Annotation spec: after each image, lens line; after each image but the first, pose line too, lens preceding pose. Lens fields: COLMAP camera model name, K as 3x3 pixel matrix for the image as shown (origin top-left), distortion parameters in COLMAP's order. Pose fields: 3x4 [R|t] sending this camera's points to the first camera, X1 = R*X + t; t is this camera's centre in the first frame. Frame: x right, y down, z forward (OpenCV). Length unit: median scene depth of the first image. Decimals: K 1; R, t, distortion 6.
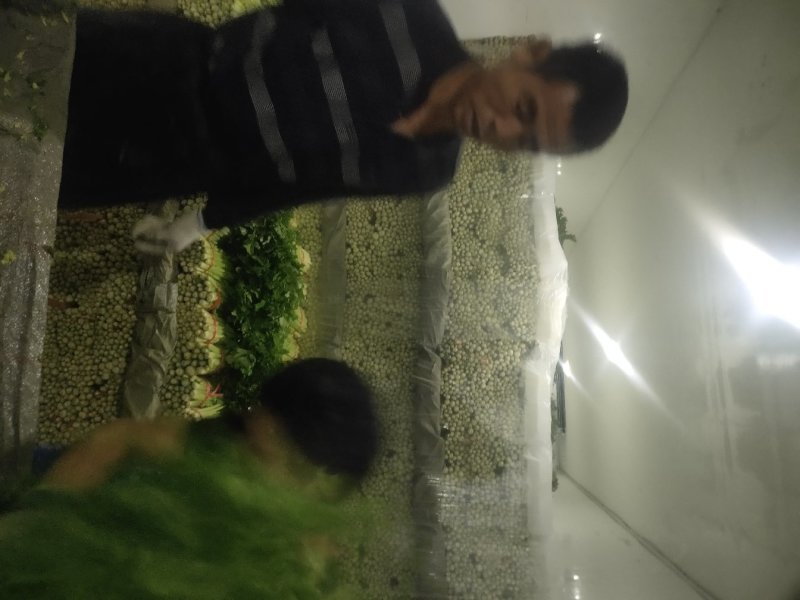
lens RADIAL K [[559.3, 0, 374.6], [0, 559.3, 285.8], [0, 0, 1]] dist [-0.036729, 0.048147]
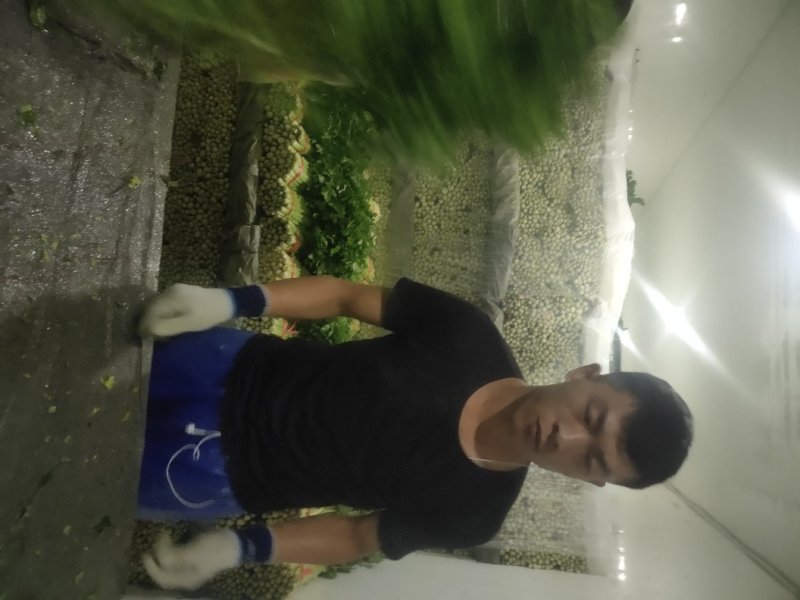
lens RADIAL K [[559.3, 0, 393.1], [0, 559.3, 284.6], [0, 0, 1]] dist [-0.036729, 0.048147]
pose [[0.996897, 0.043431, -0.065656, -0.018831], [-0.039349, 0.997285, 0.062237, 0.023488], [0.068181, -0.059460, 0.995900, -0.036228]]
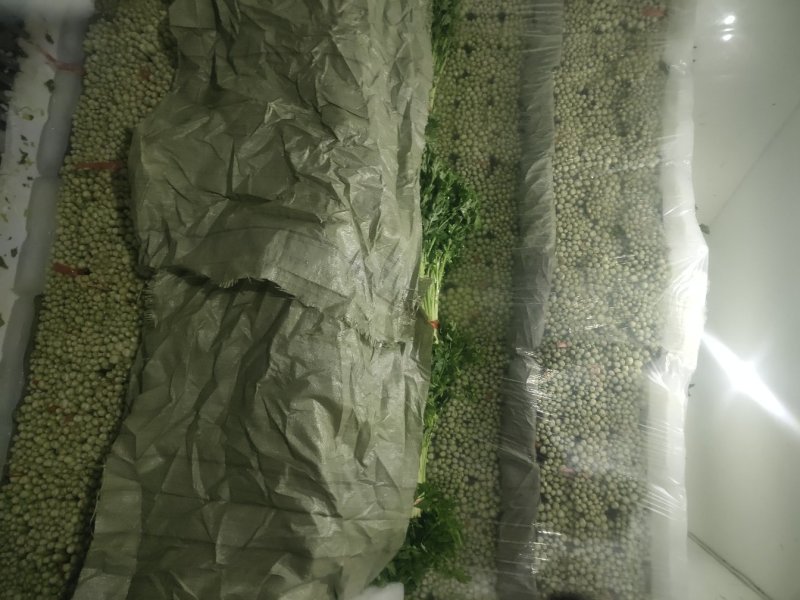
lens RADIAL K [[565.7, 0, 392.3], [0, 565.7, 287.4], [0, 0, 1]] dist [-0.027731, 0.040420]
pose [[0.992002, 0.029394, -0.122750, 0.007772], [-0.033008, 0.999076, -0.027509, 0.049537], [0.121828, 0.031341, 0.992056, 0.174785]]
